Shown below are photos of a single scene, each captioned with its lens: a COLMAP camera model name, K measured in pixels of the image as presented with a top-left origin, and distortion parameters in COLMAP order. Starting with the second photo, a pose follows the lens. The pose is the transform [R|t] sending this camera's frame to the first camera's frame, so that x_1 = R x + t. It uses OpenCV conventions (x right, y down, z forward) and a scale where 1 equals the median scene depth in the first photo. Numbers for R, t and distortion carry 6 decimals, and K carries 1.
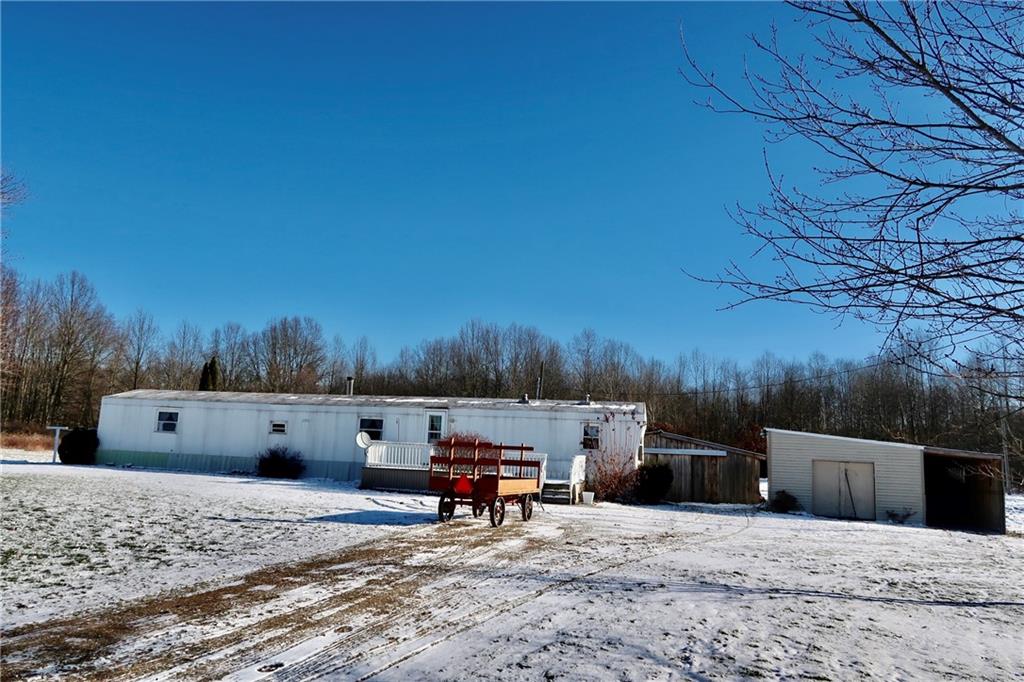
lens RADIAL K [[706.6, 0, 511.8], [0, 706.6, 340.3], [0, 0, 1]] dist [-0.022895, 0.011357]
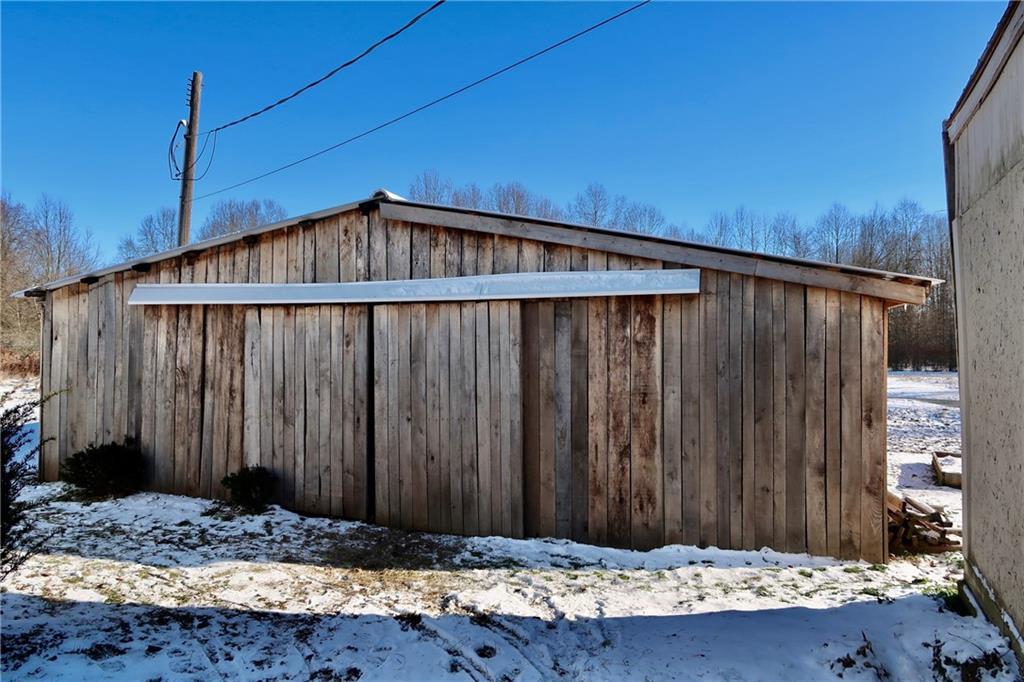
lens RADIAL K [[706.6, 0, 509.2], [0, 706.6, 338.8], [0, 0, 1]] dist [-0.022895, 0.011357]
pose [[0.995520, -0.044068, -0.083649, 0.268197], [0.055158, 0.989271, 0.135279, 0.146872], [0.076790, -0.139287, 0.987270, 0.807004]]
